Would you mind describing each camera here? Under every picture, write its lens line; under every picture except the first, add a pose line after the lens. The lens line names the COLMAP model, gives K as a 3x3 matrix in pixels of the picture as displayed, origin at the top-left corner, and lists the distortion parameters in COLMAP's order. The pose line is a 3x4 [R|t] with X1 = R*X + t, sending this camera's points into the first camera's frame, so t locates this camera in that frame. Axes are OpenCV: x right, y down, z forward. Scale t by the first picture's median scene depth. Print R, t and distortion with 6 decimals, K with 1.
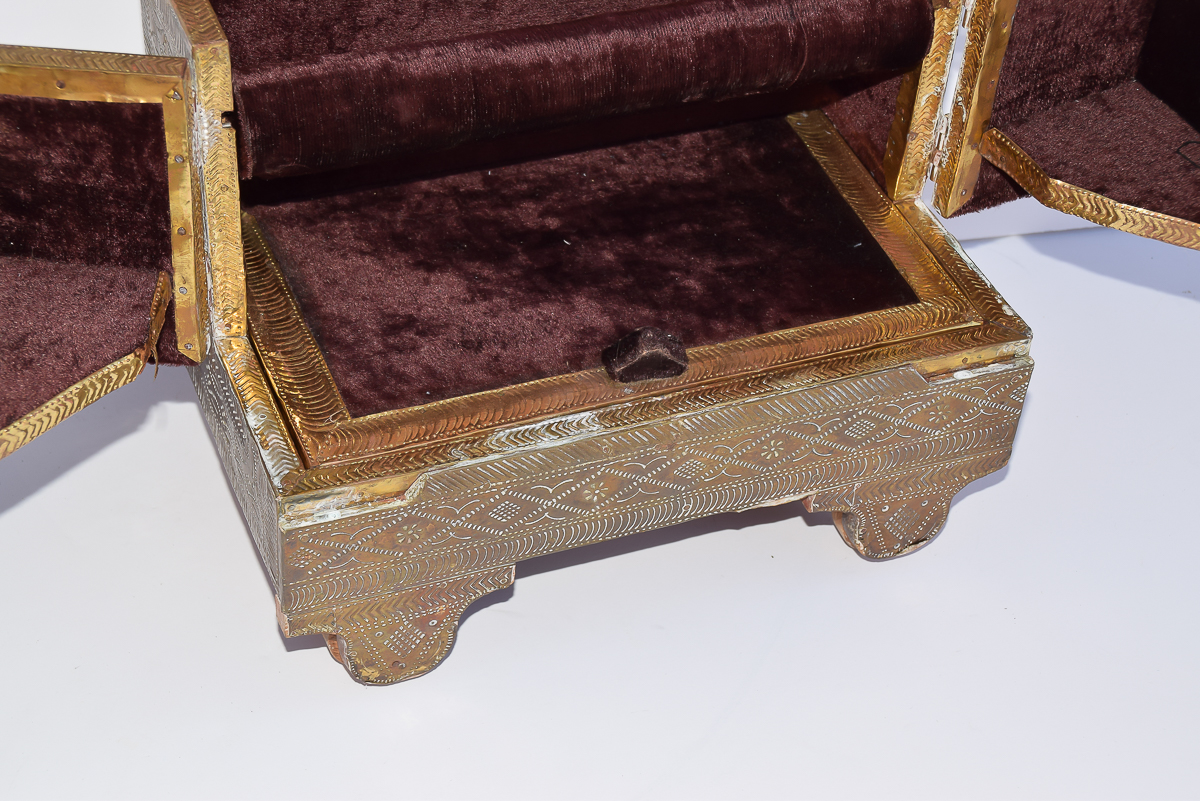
lens RADIAL K [[2513.8, 0, 600.0], [0, 2513.8, 400.5], [0, 0, 1]] dist [0.247382, 0.097255]
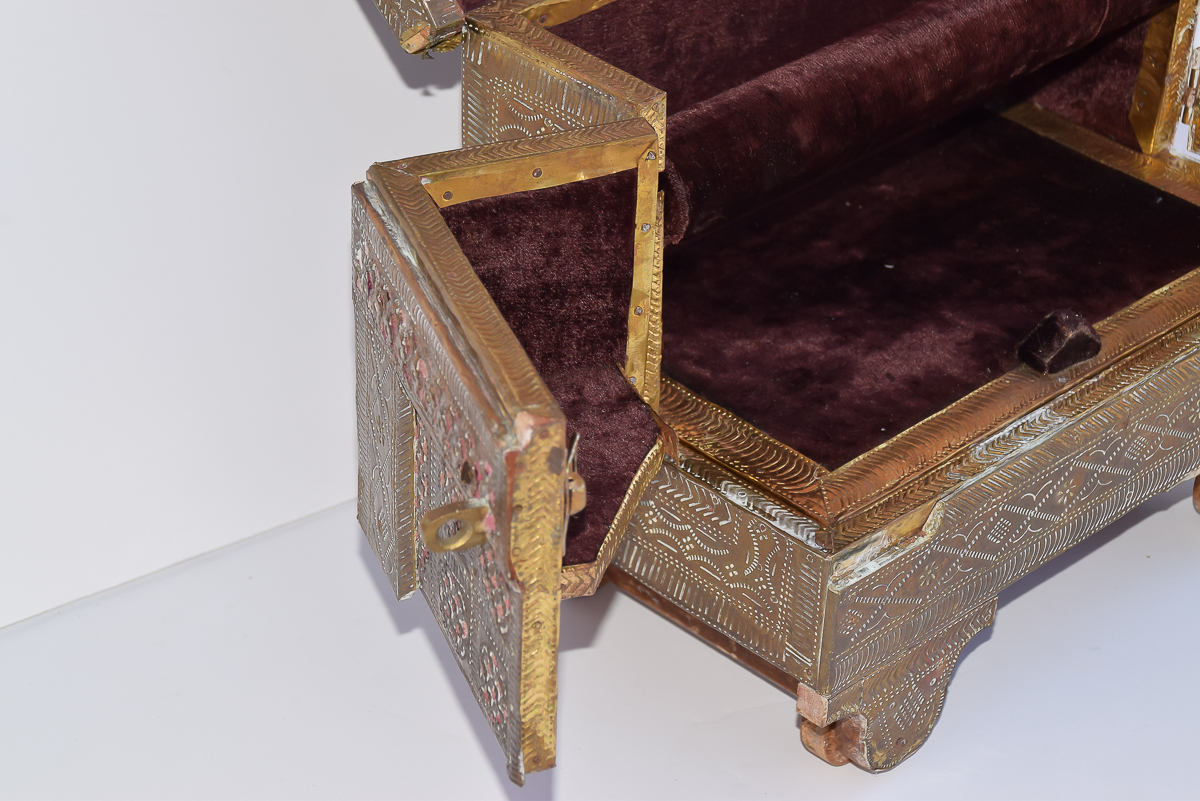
lens RADIAL K [[3449.8, 0, 600.0], [0, 3449.8, 400.5], [0, 0, 1]] dist [0.526961, -0.029983]
pose [[0.921210, -0.245575, 0.301771, -0.534778], [0.278245, 0.957970, -0.069814, 0.045579], [-0.271943, 0.148280, 0.950821, -0.176198]]
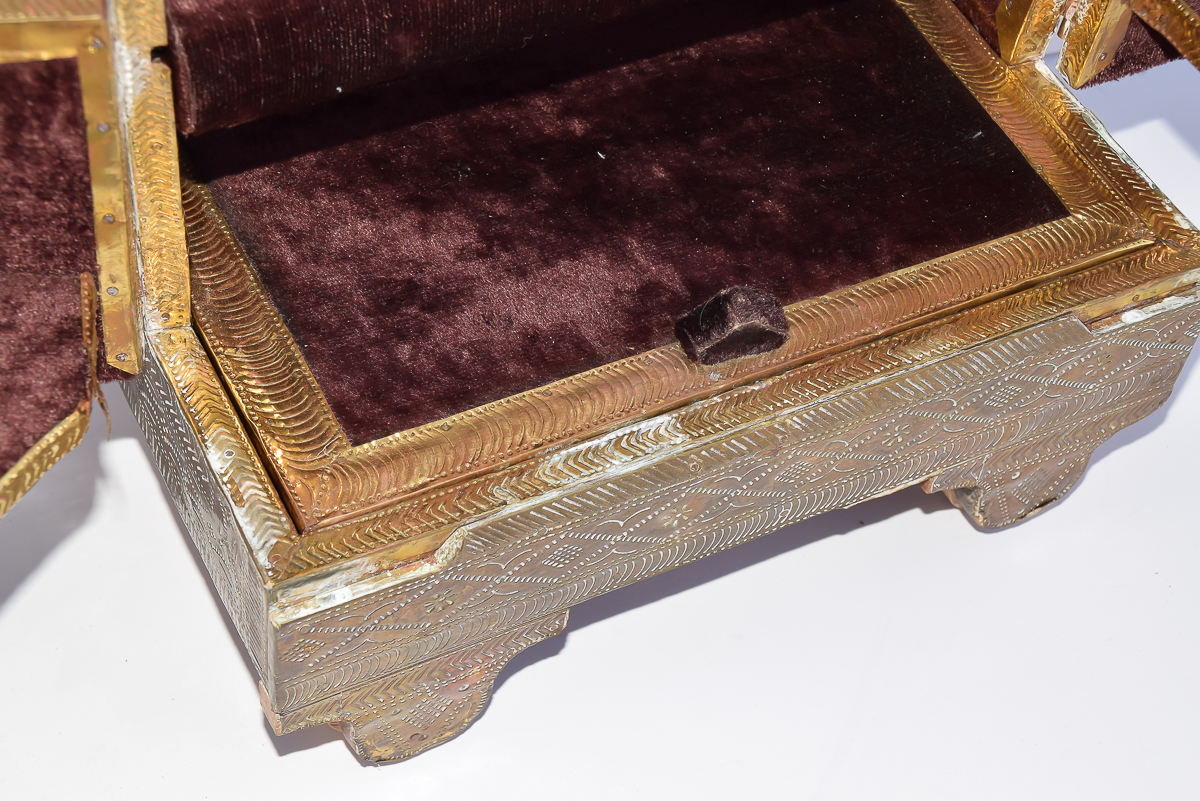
lens RADIAL K [[2373.8, 0, 604.2], [0, 2373.8, 431.5], [0, 0, 1]] dist [0.197435, 0.077091]
pose [[0.995102, -0.052495, 0.083768, -0.080931], [0.037001, 0.983548, 0.176816, -0.114006], [-0.091672, -0.172850, 0.980673, 0.307476]]
